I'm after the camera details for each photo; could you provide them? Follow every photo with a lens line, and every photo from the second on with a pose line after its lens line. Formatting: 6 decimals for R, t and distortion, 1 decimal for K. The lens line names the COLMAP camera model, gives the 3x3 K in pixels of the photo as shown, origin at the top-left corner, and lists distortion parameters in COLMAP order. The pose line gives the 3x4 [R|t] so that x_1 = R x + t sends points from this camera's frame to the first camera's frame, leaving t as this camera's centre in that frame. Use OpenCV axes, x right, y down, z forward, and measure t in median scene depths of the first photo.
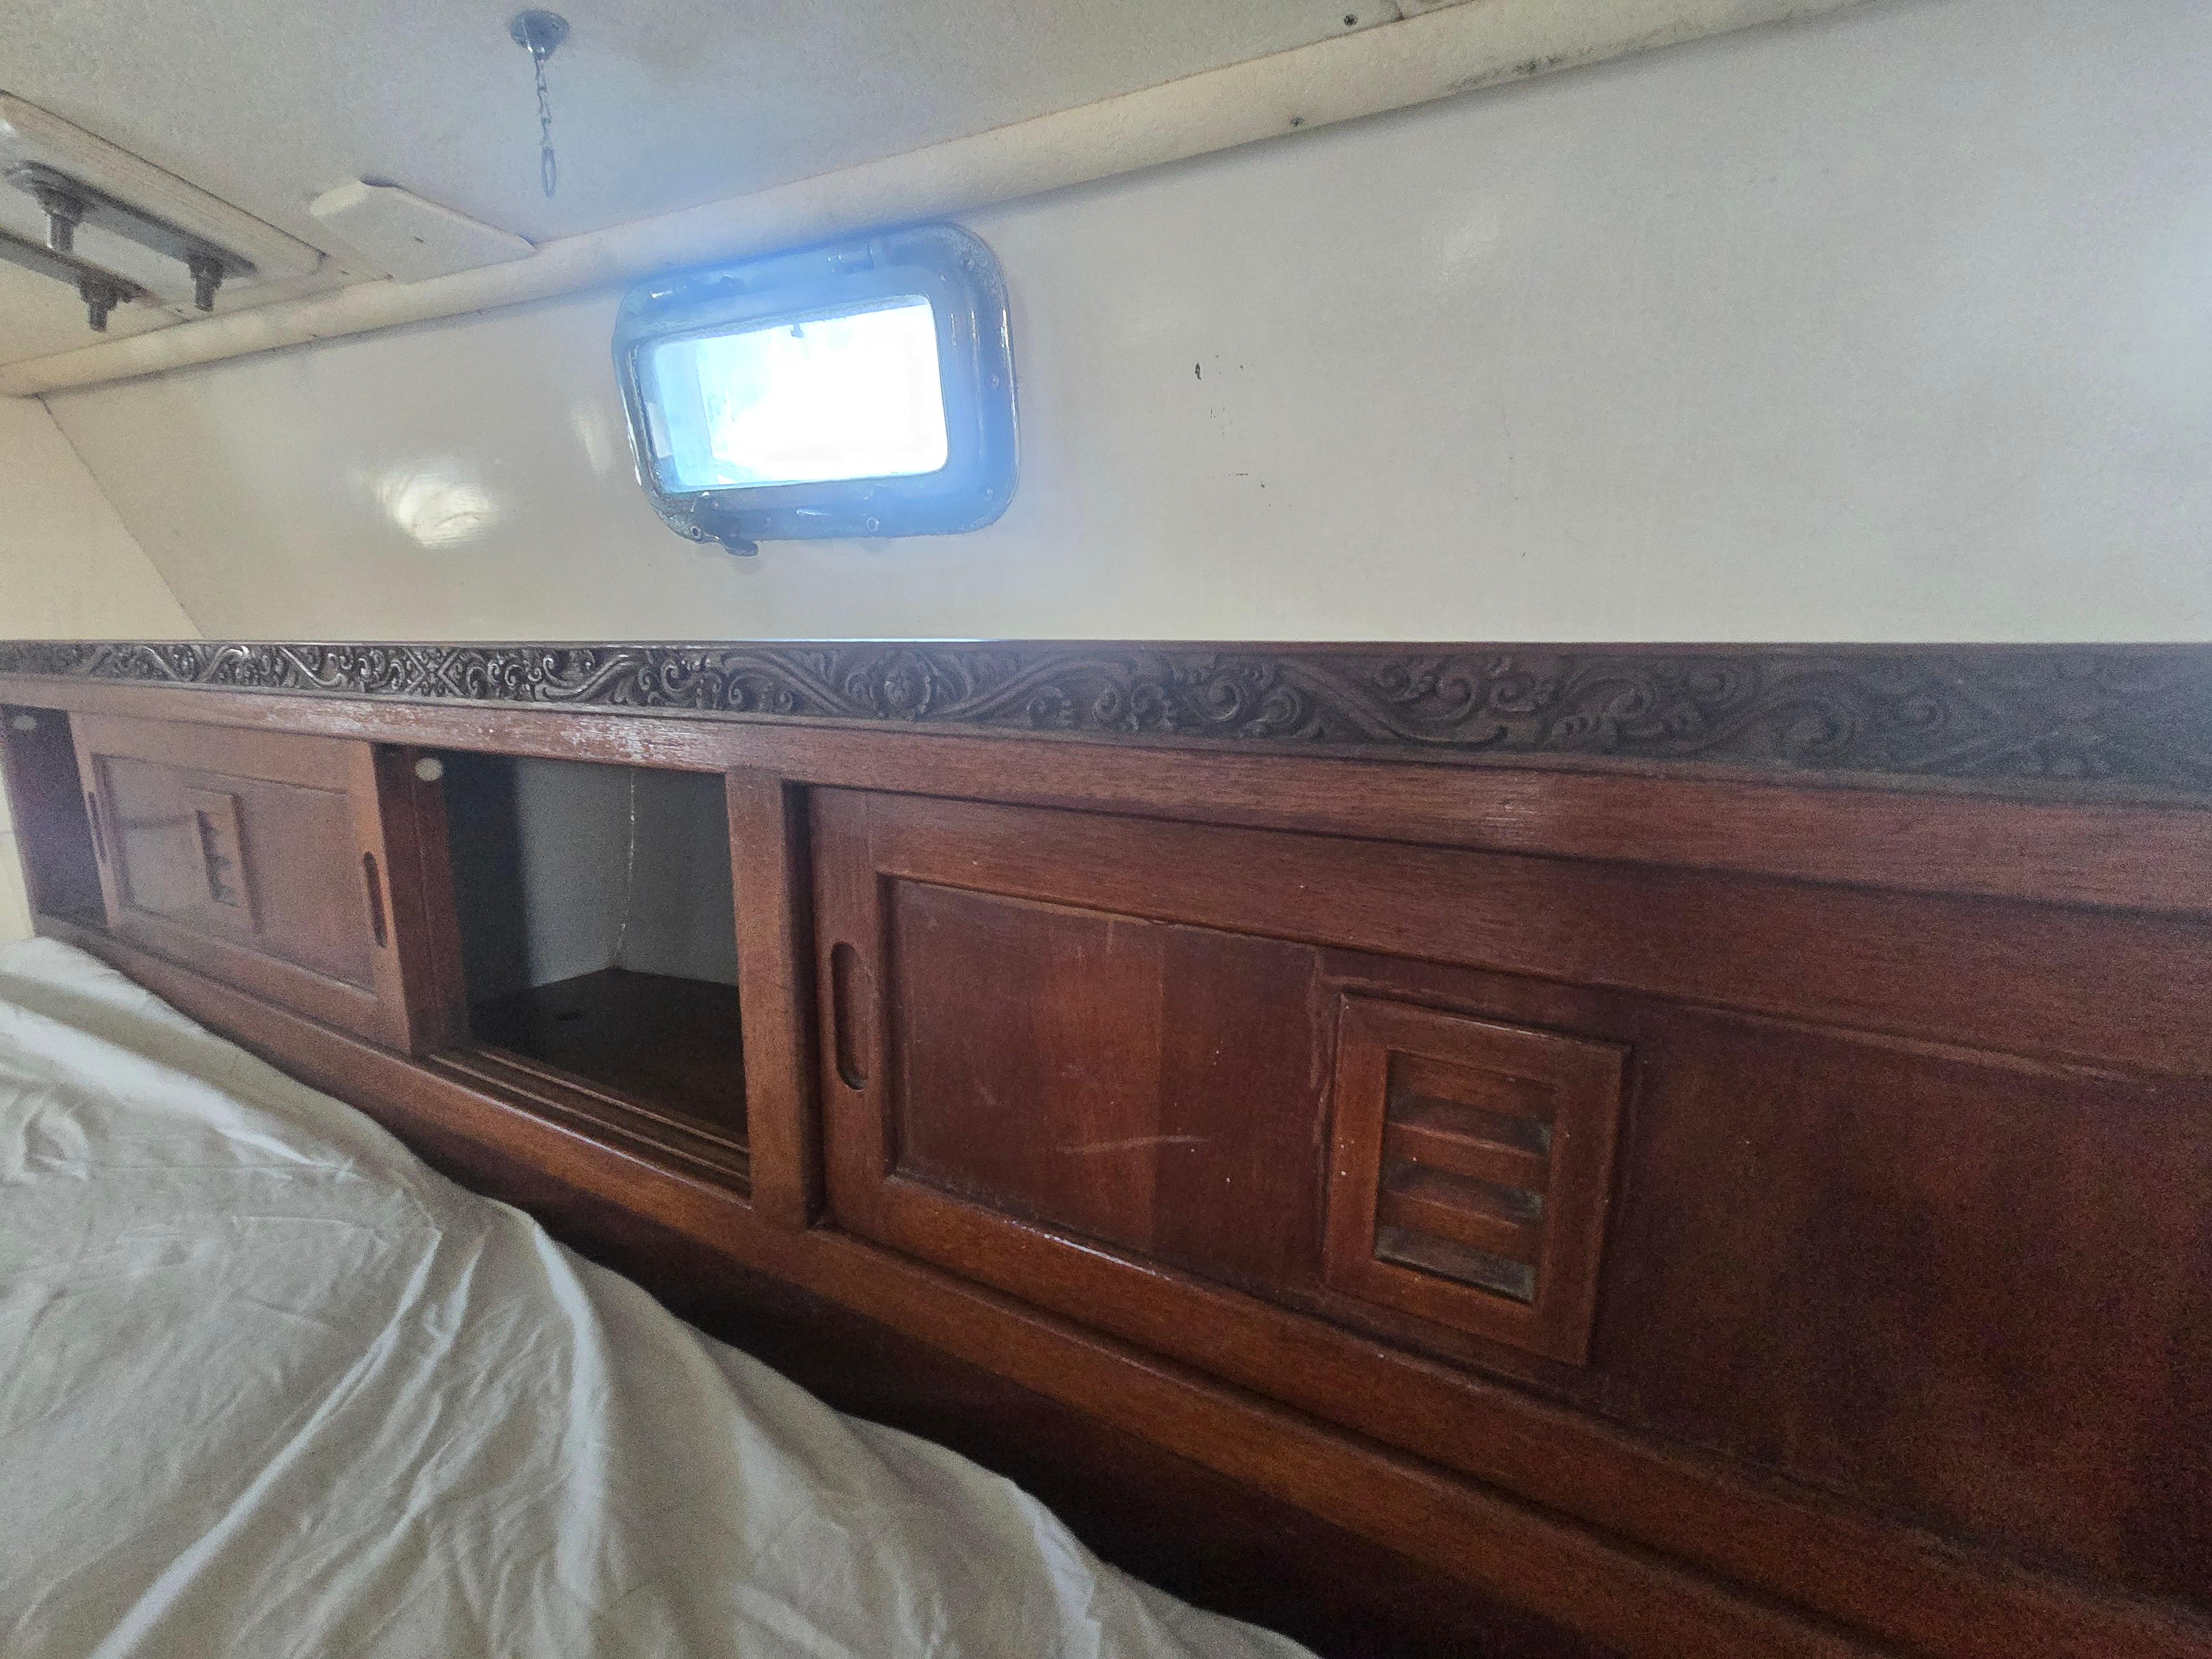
lens RADIAL K [[1014.3, 0, 1106.0], [0, 1014.3, 829.5], [0, 0, 1]] dist [0.000882, 0.000092]
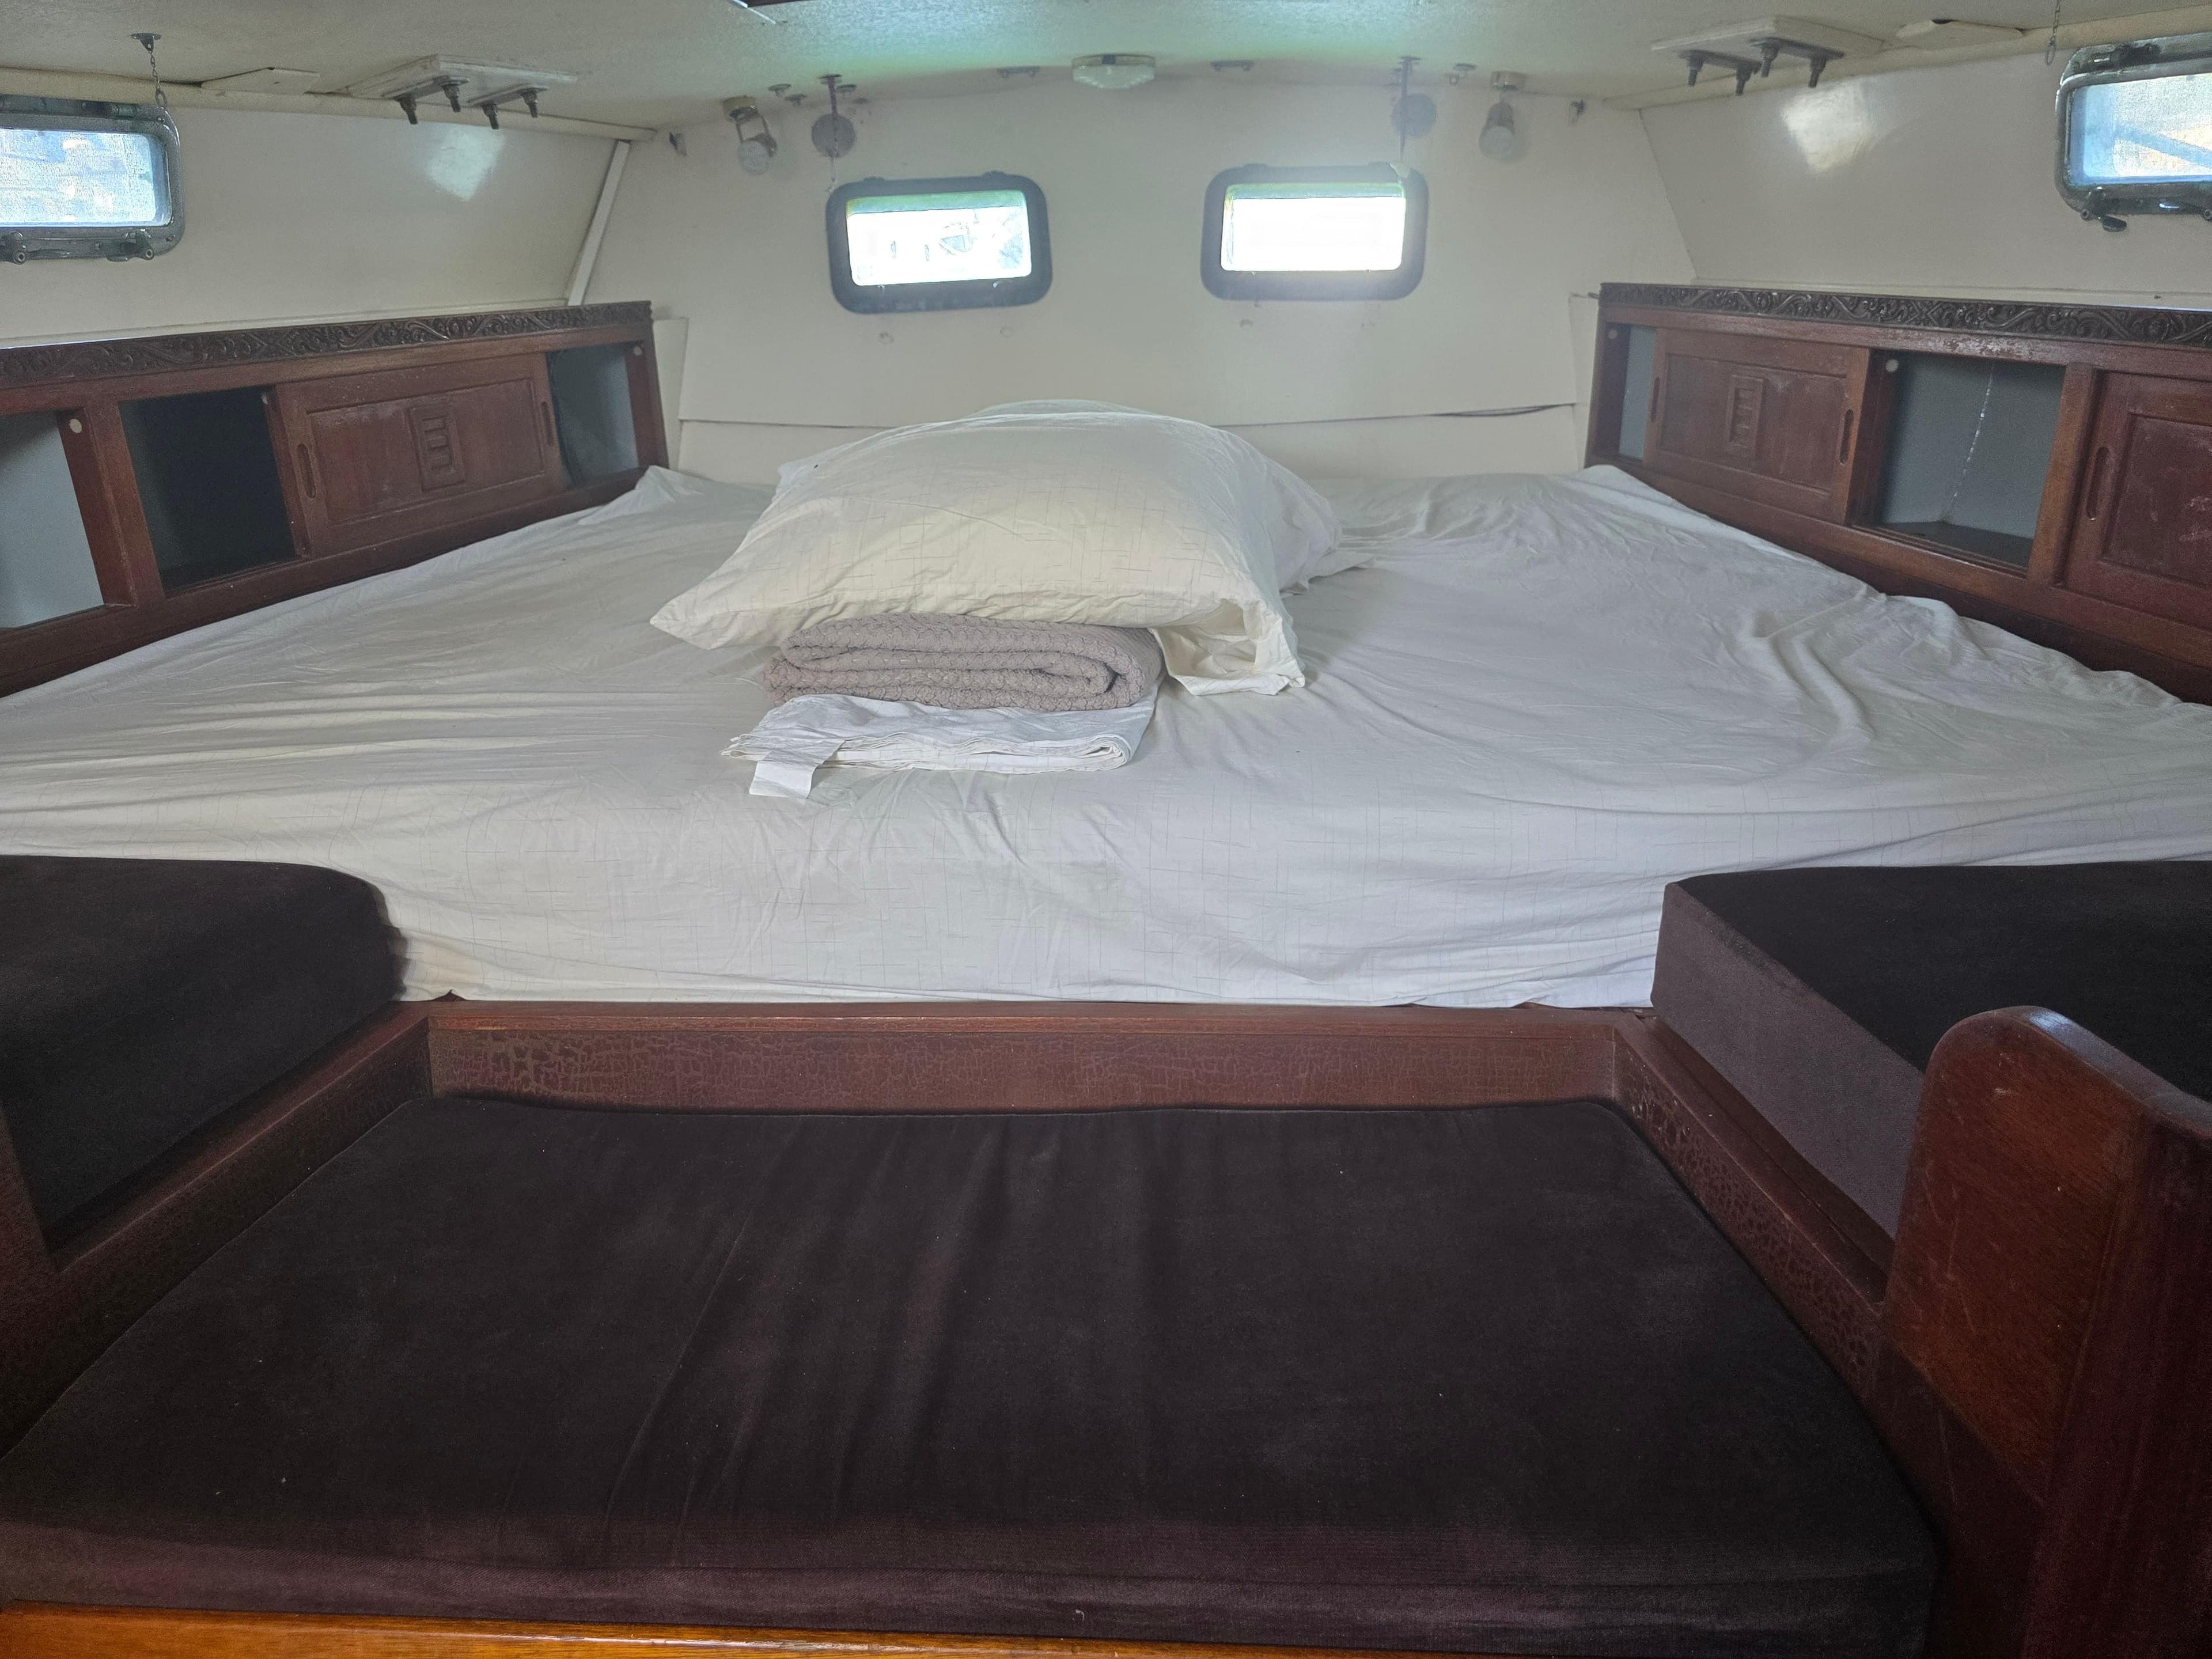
lens RADIAL K [[1553.8, 0, 1106.0], [0, 1553.8, 829.5], [0, 0, 1]] dist [-0.000352, -0.000938]
pose [[0.624235, 0.259522, -0.736872, 1.016655], [-0.114361, 0.963406, 0.242426, 0.319488], [0.772821, -0.067062, 0.631070, -2.673001]]
